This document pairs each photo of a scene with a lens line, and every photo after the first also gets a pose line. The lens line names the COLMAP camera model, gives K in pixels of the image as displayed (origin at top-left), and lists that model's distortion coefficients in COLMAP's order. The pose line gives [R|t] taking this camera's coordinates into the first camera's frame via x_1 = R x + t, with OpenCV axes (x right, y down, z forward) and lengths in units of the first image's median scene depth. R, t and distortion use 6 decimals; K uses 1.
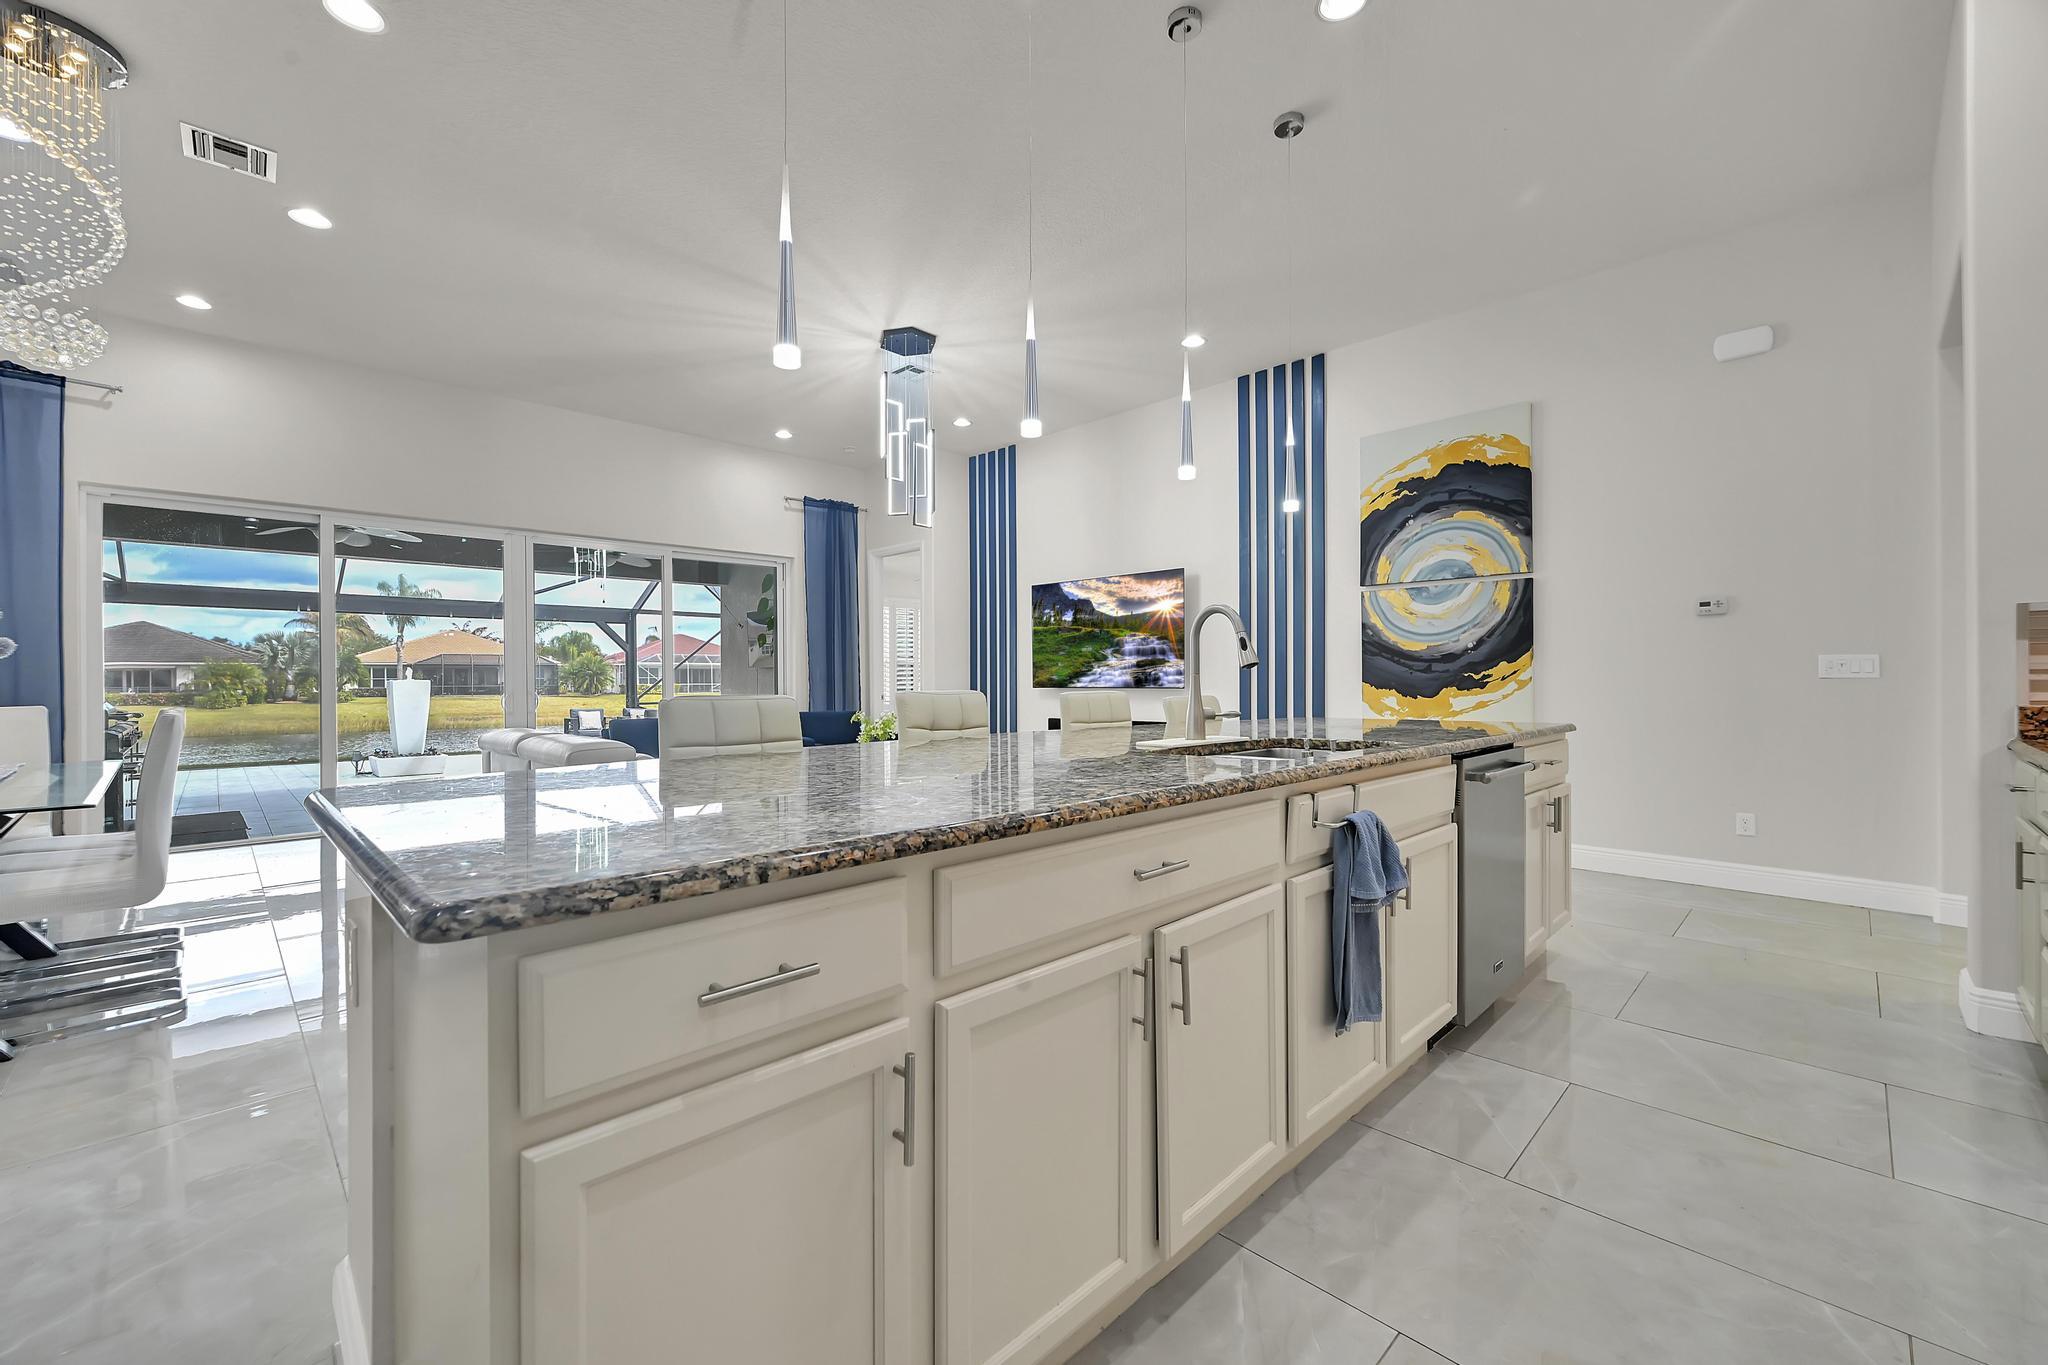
lens RADIAL K [[819.3, 0, 1008.7], [0, 819.3, 680.6], [0, 0, 1]] dist [-0.009738, 0.000608]
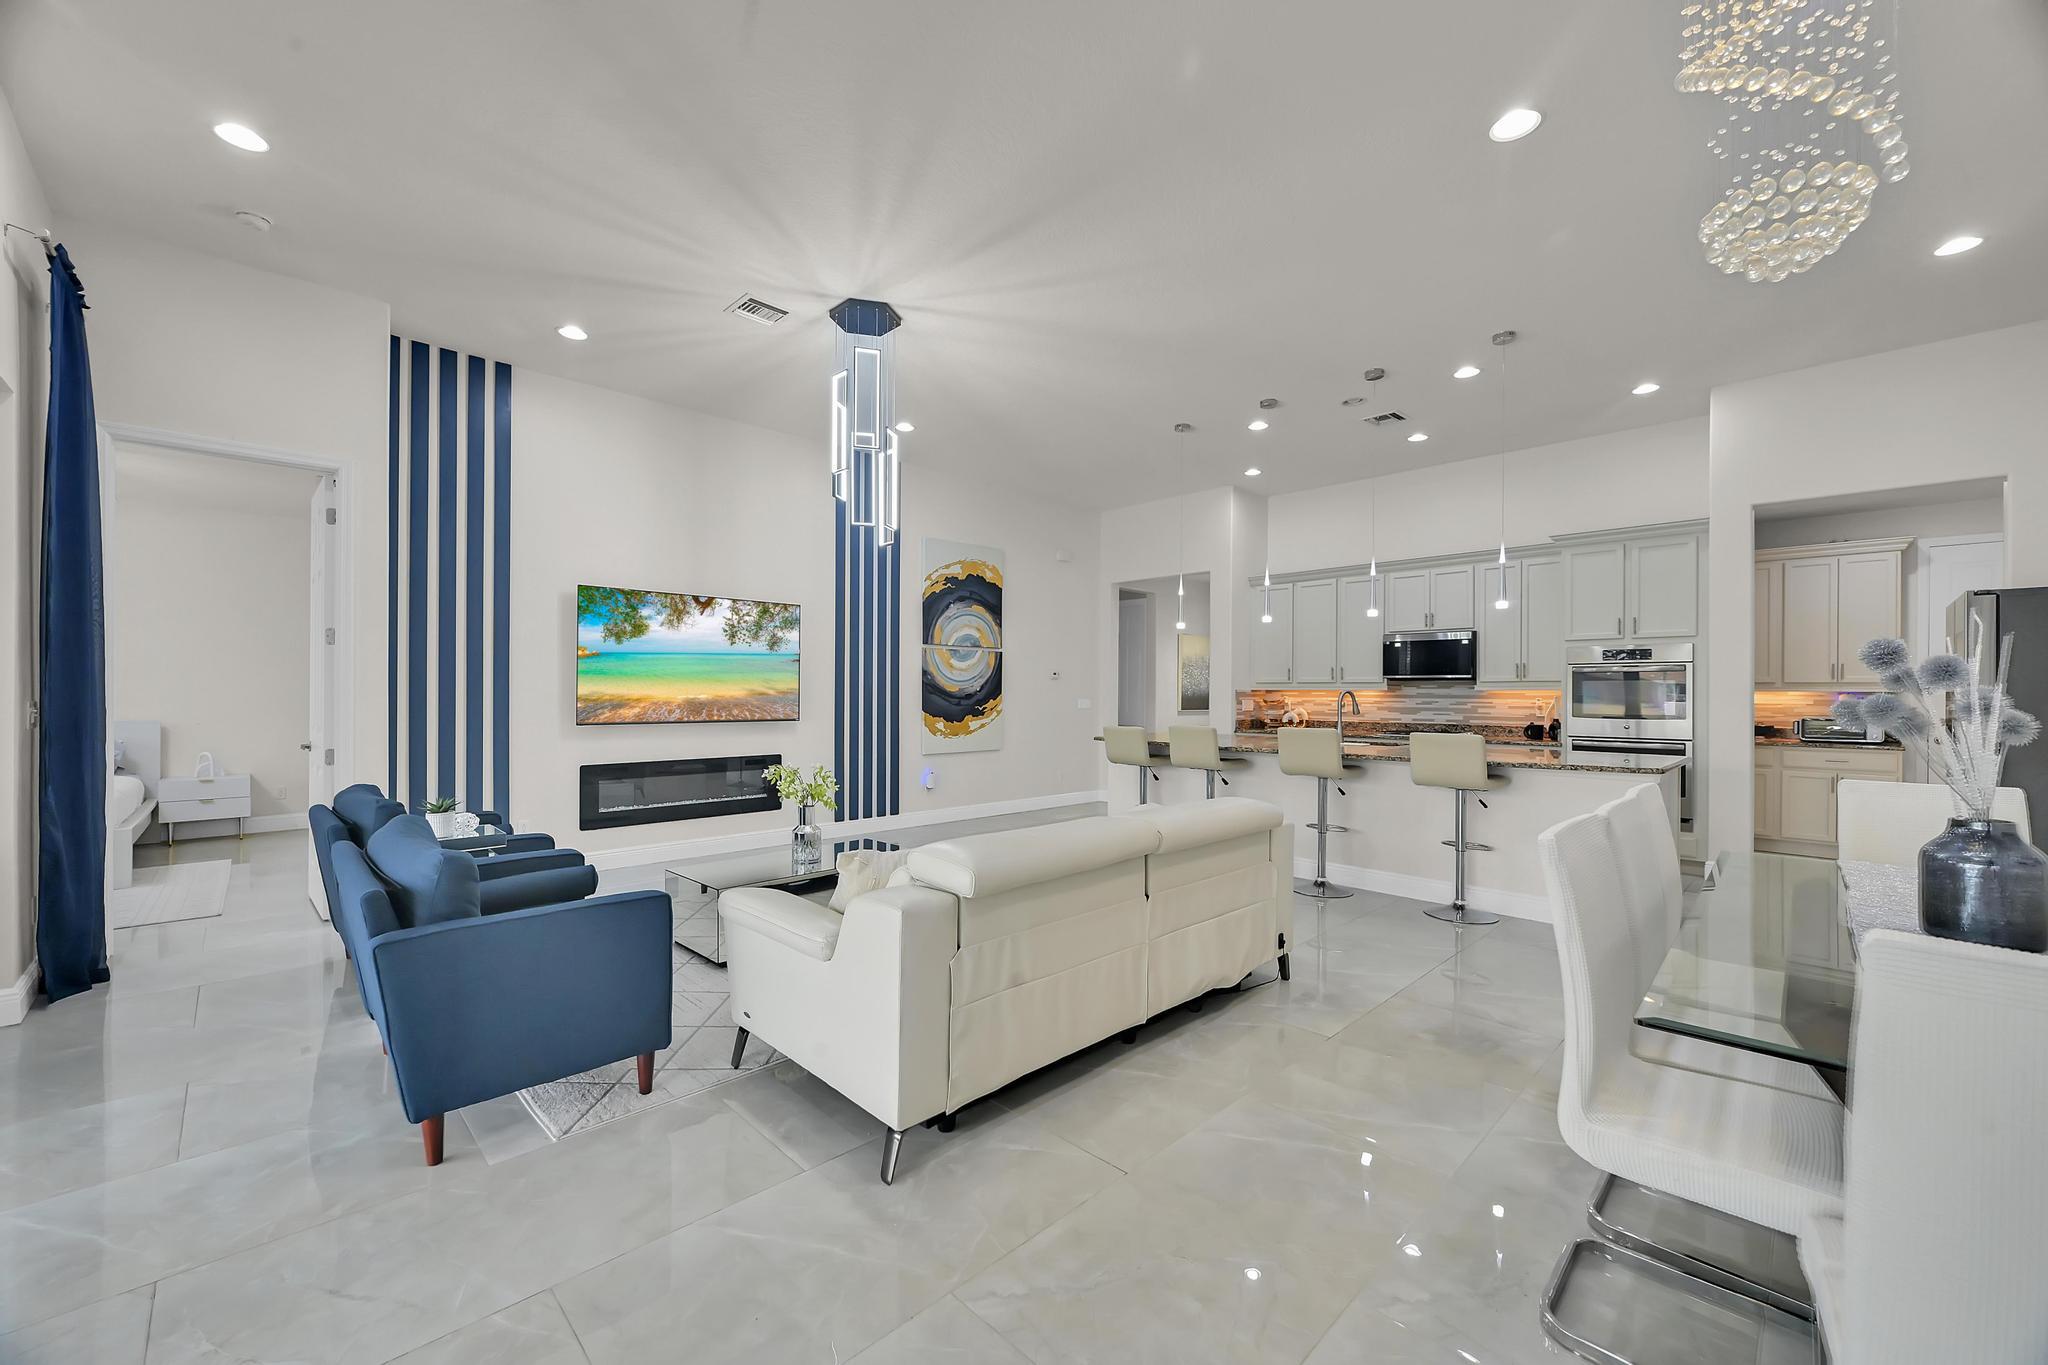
lens RADIAL K [[819.3, 0, 1006.1], [0, 819.3, 688.8], [0, 0, 1]] dist [-0.009738, 0.000608]
pose [[0.006662, 0.011846, 0.999908, -0.998788], [-0.006770, 0.999907, -0.011801, -0.023703], [-0.999955, -0.006691, 0.006741, 0.882033]]
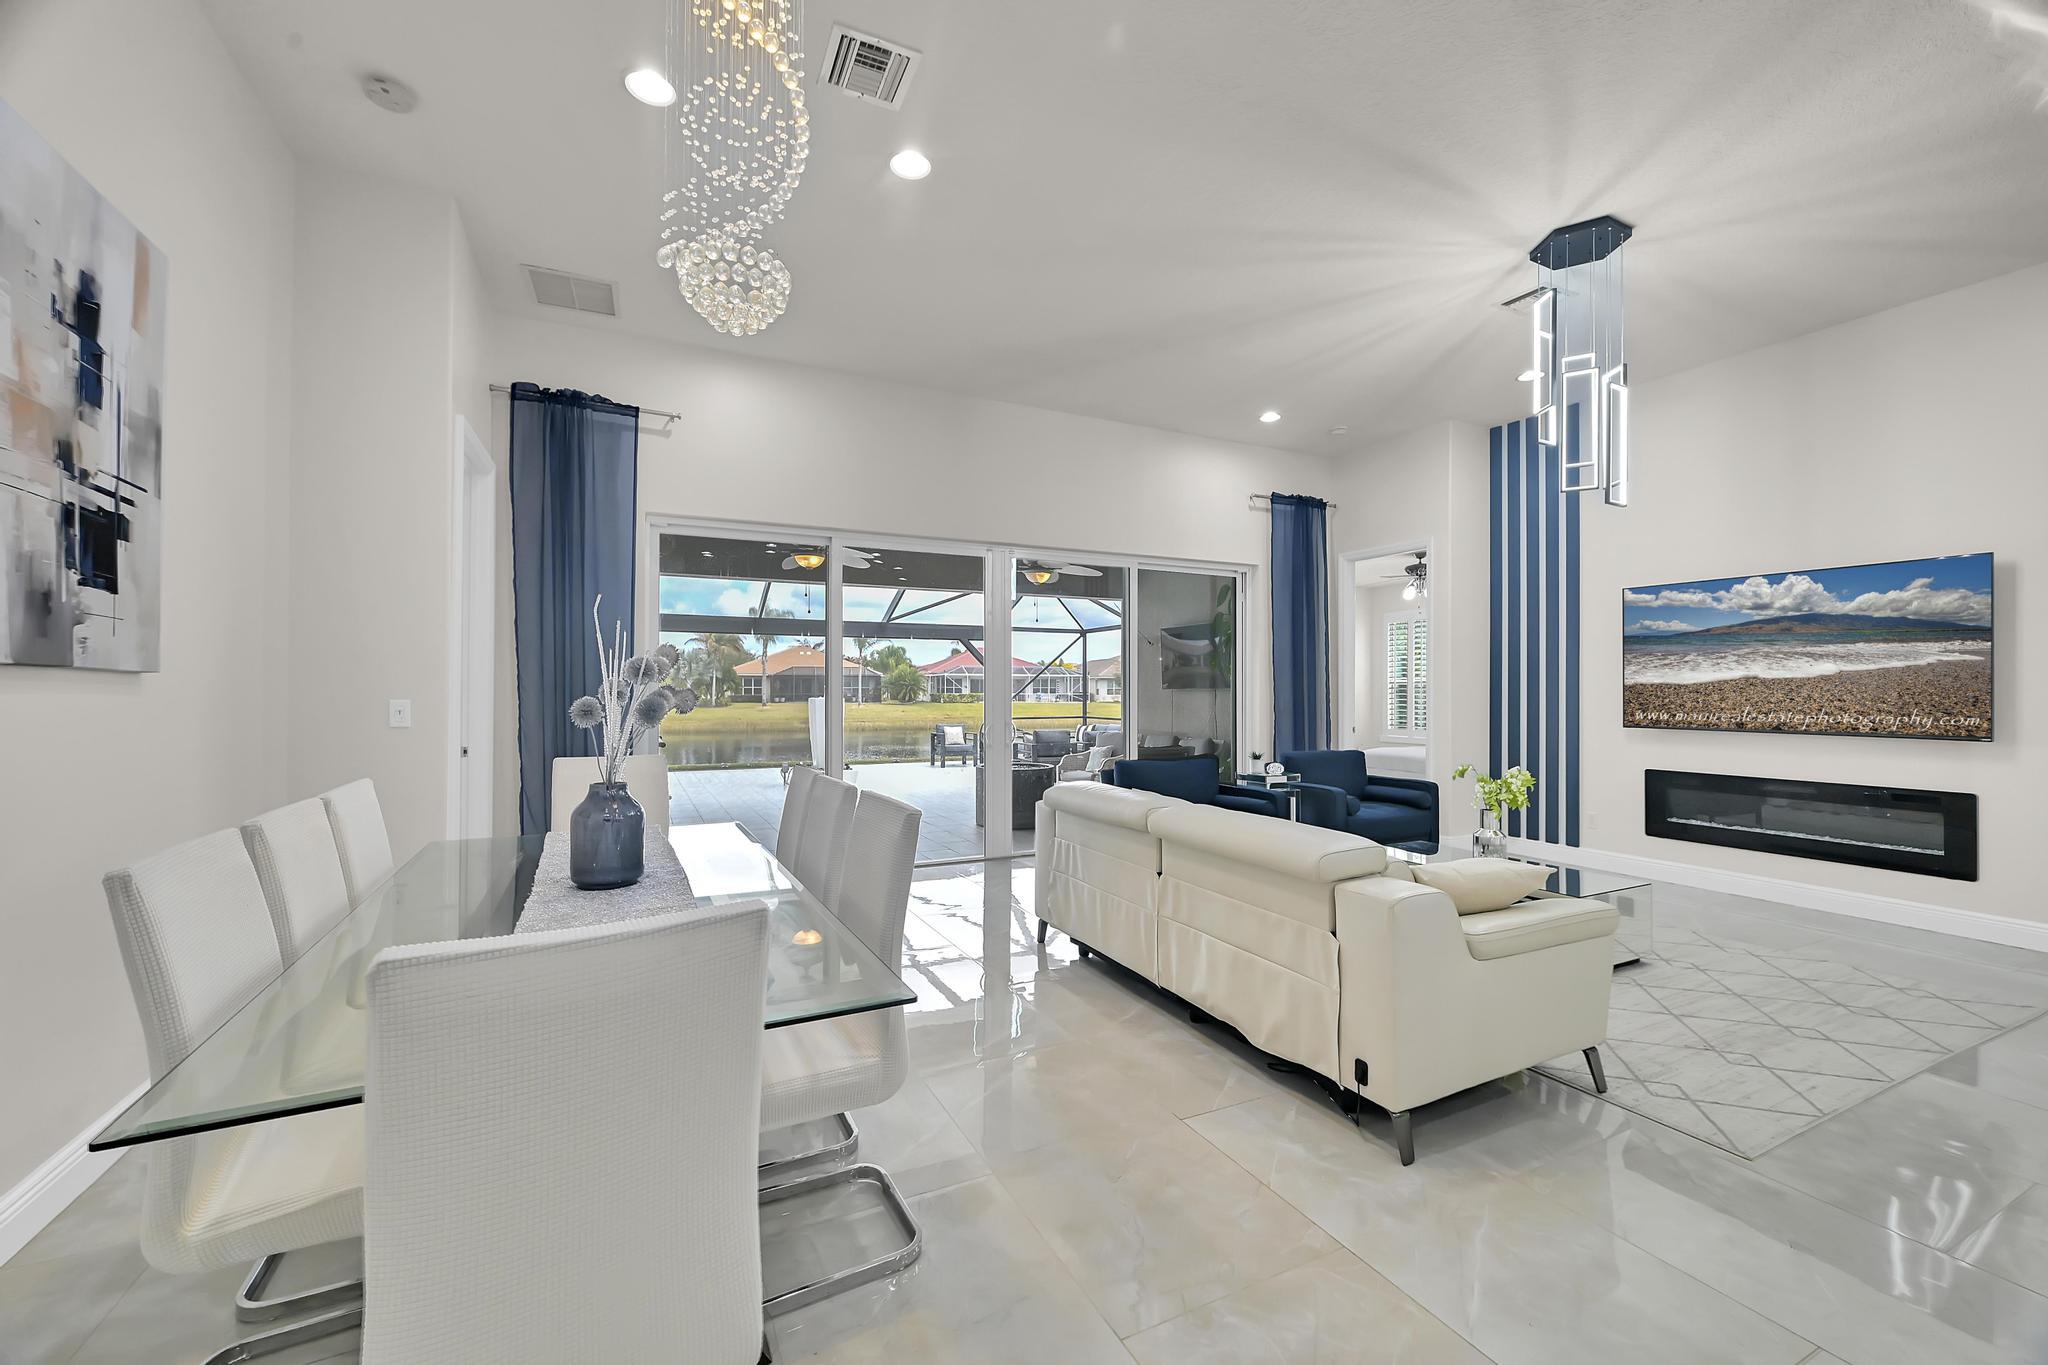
lens RADIAL K [[819.3, 0, 1020.8], [0, 819.3, 693.8], [0, 0, 1]] dist [-0.009738, 0.000608]
pose [[0.942932, 0.008525, -0.332875, -0.354566], [-0.008009, 0.999964, 0.002920, -0.027858], [0.332888, -0.000088, 0.942966, 0.192075]]
